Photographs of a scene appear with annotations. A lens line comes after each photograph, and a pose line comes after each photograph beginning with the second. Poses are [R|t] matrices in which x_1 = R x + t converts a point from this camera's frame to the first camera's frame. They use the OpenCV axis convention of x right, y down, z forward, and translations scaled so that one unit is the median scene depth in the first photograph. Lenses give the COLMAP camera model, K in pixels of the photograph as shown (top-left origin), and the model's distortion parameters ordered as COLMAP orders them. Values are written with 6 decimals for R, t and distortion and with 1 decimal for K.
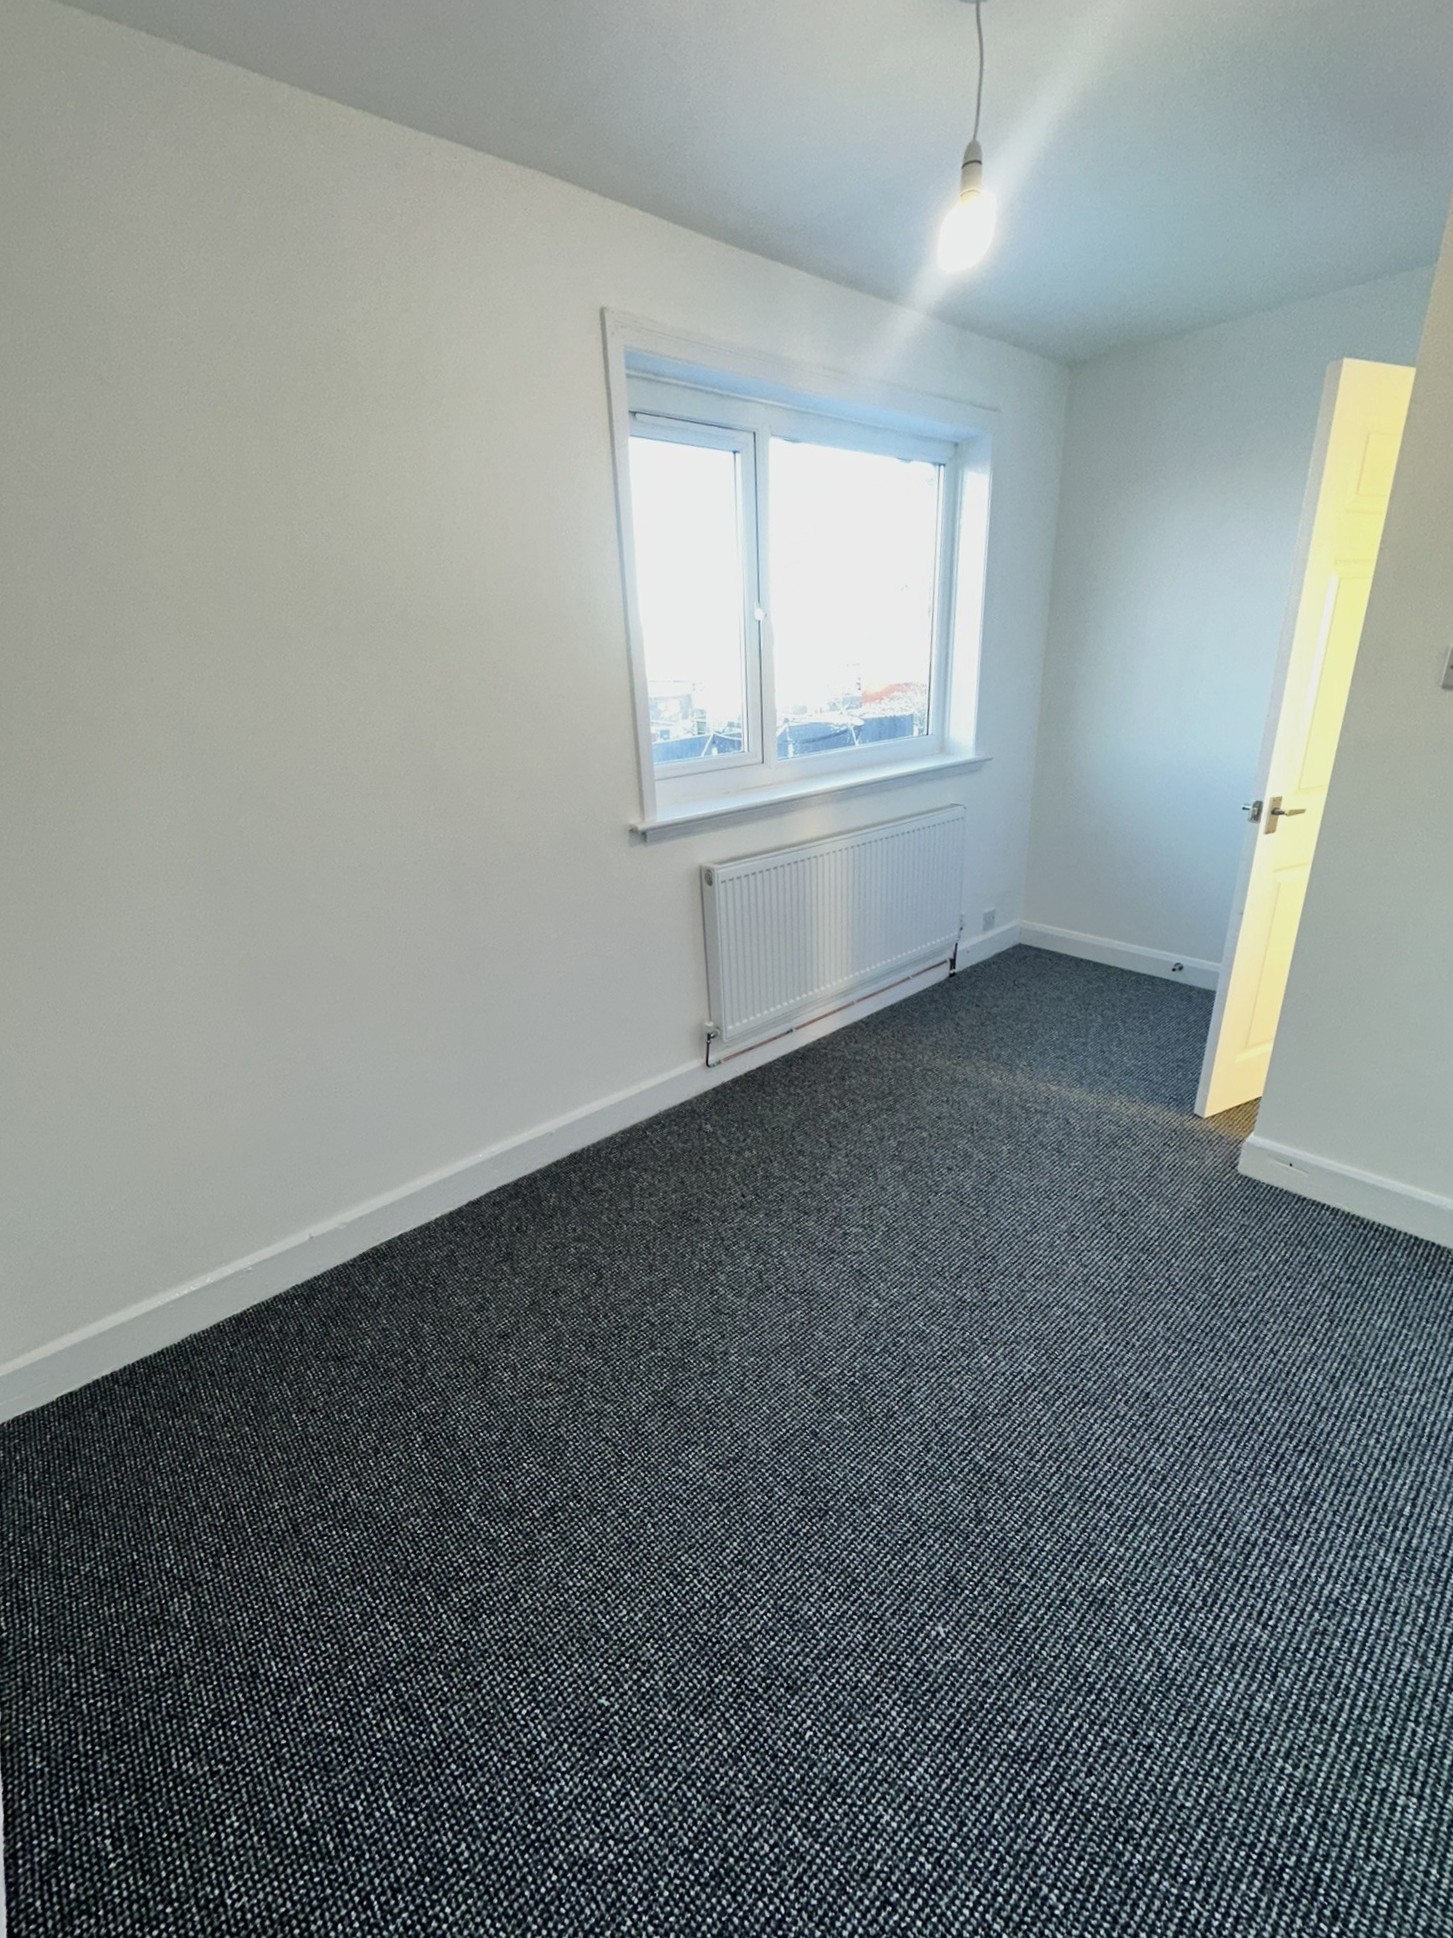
lens RADIAL K [[779.7, 0, 729.4], [0, 779.7, 975.6], [0, 0, 1]] dist [-0.008556, 0.000645]
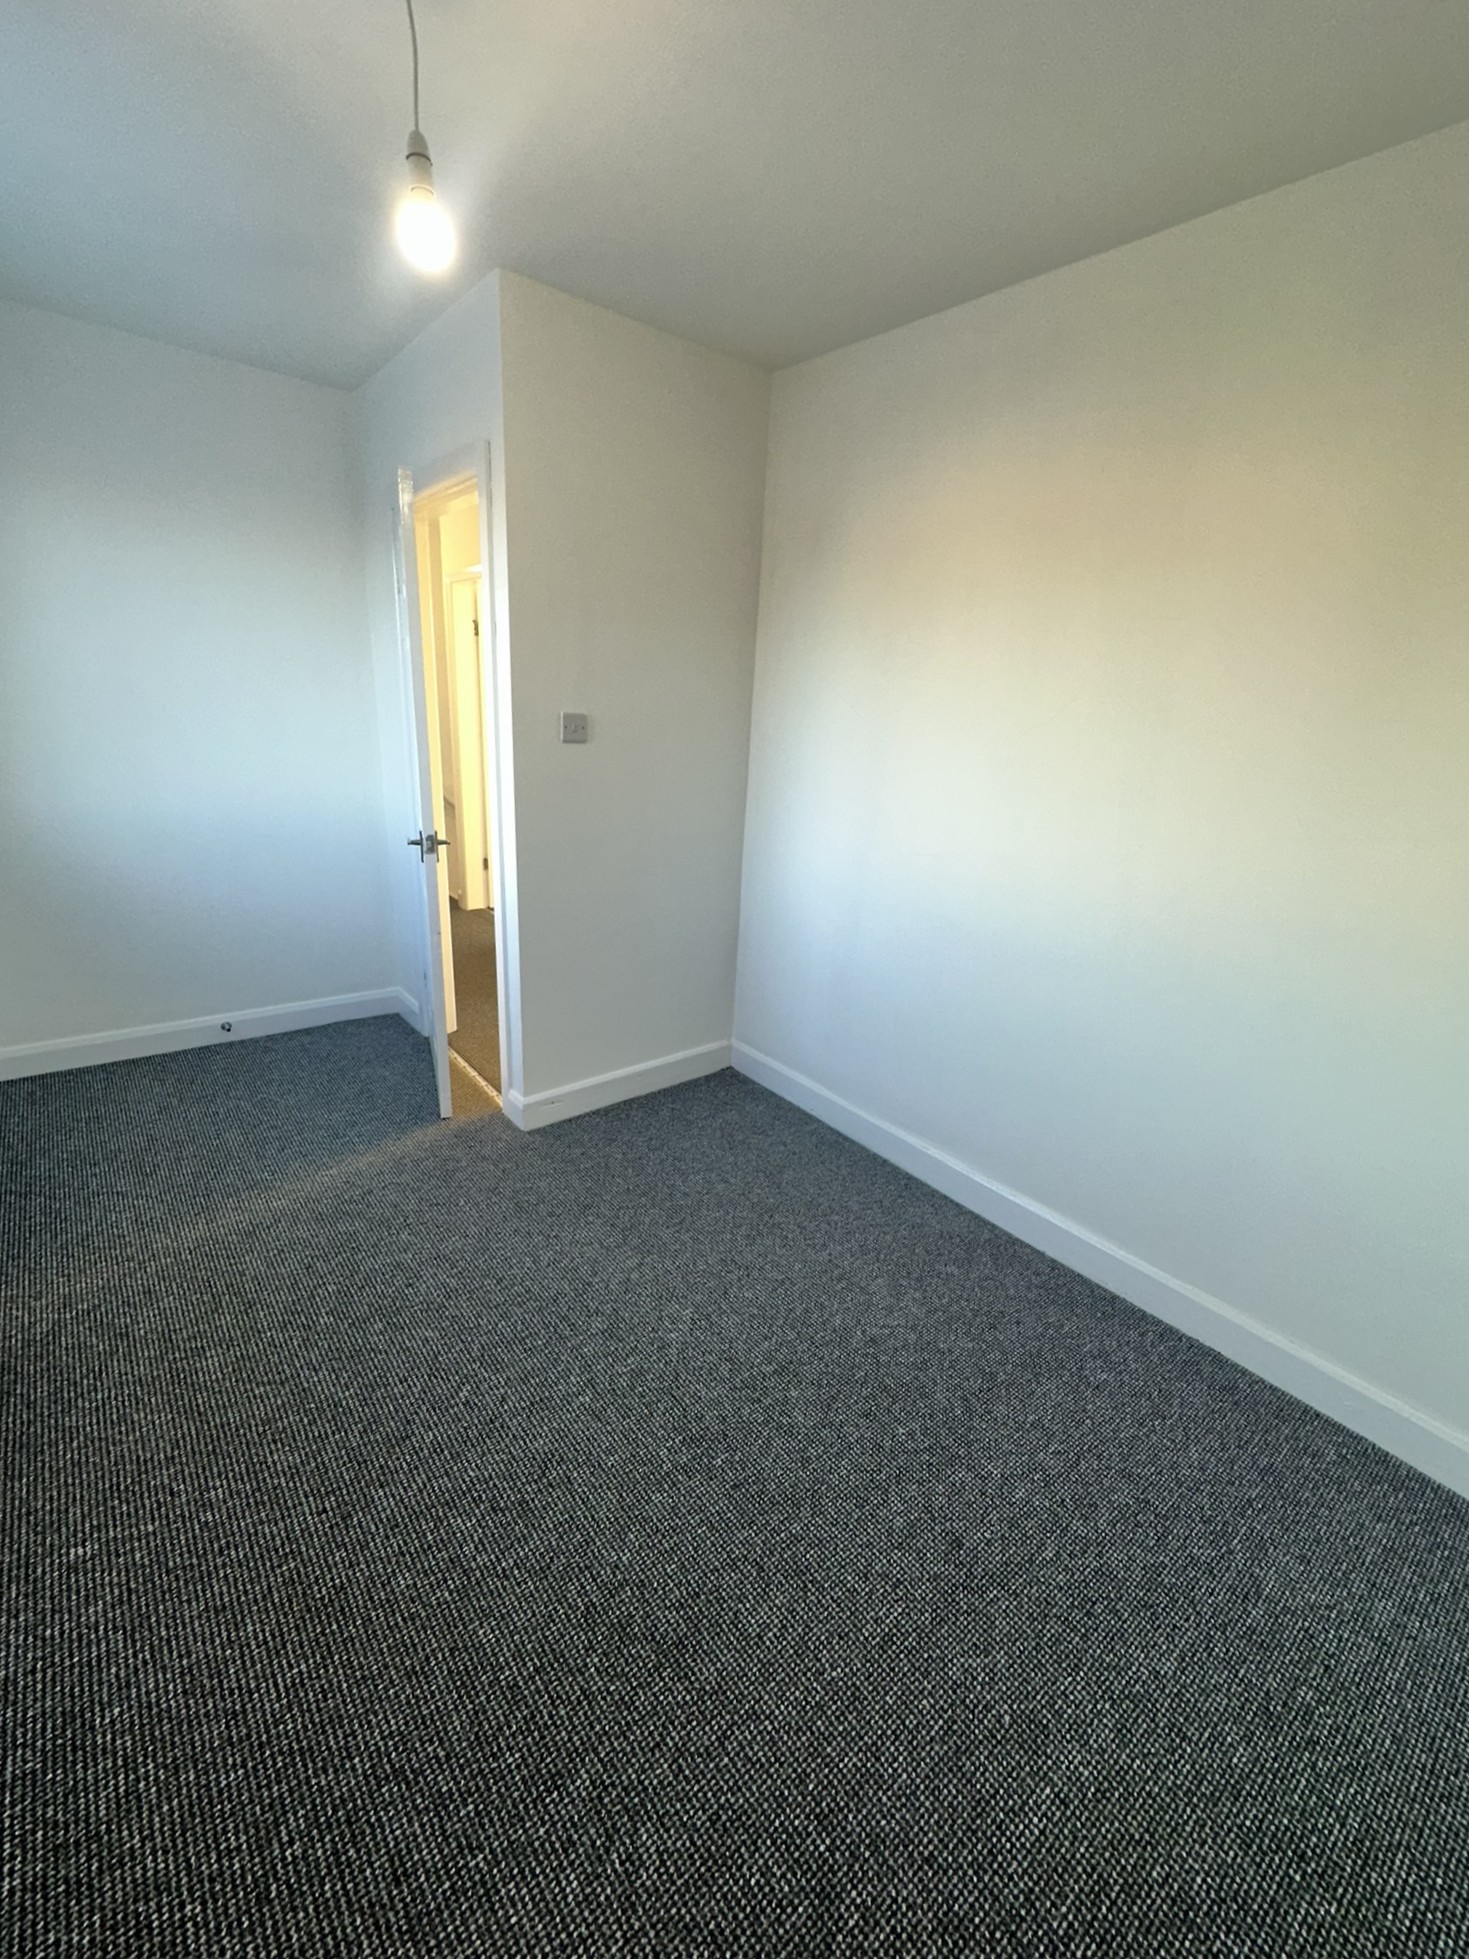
lens RADIAL K [[788.2, 0, 737.5], [0, 788.2, 986.2], [0, 0, 1]] dist [-0.008556, 0.000645]
pose [[0.049819, -0.281625, 0.958230, -0.384946], [0.313424, 0.915365, 0.252732, -0.140574], [-0.948306, 0.287741, 0.133871, 0.393417]]
